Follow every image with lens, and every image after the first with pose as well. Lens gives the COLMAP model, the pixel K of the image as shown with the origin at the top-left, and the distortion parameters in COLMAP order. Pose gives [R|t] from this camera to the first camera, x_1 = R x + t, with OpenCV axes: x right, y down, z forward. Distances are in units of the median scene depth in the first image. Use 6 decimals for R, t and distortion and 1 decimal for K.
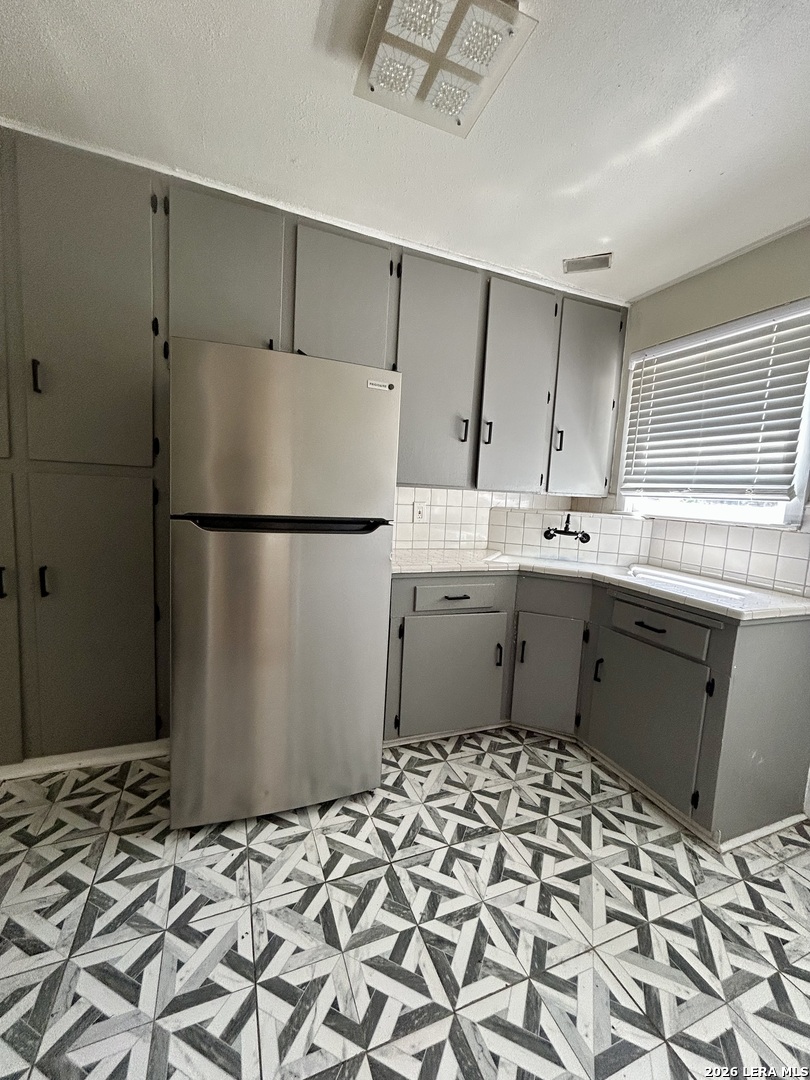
lens RADIAL K [[434.5, 0, 405.0], [0, 434.5, 535.3], [0, 0, 1]] dist [0.001587, -0.000141]
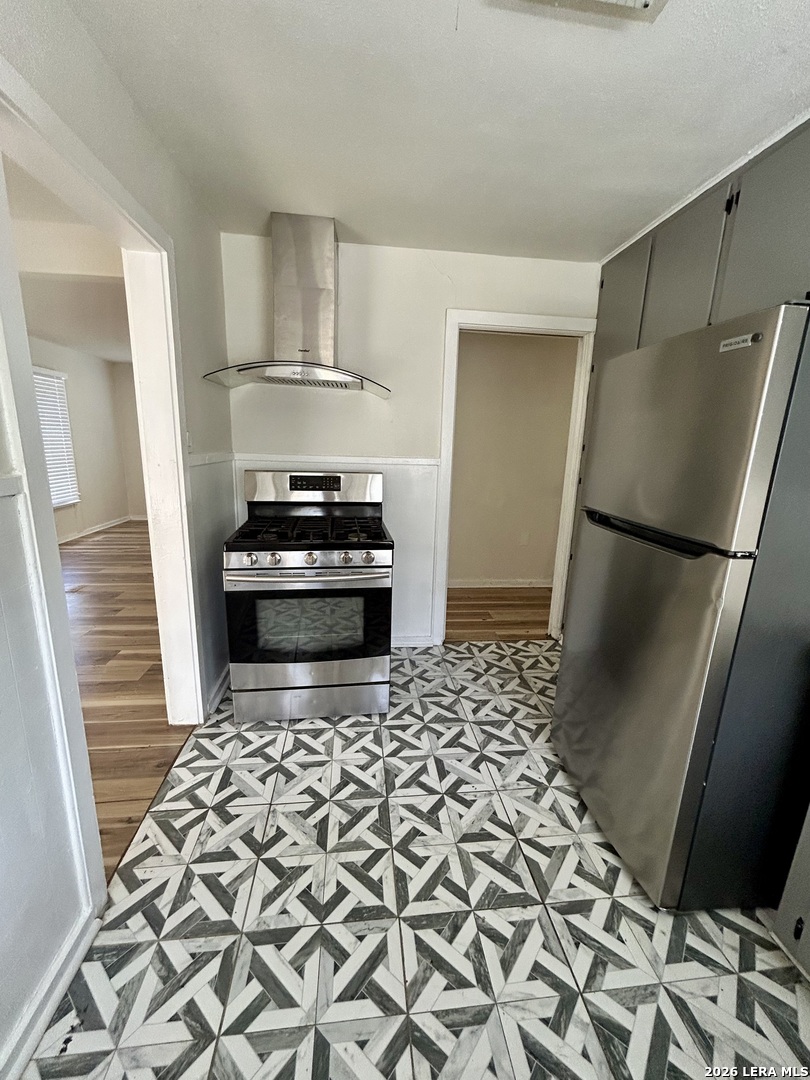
lens RADIAL K [[434.5, 0, 405.0], [0, 434.5, 535.3], [0, 0, 1]] dist [0.001587, -0.000141]
pose [[-0.271239, 0.135375, -0.952945, 0.919197], [-0.143443, 0.973318, 0.179098, -0.131452], [0.951764, 0.185271, -0.244583, 0.917272]]
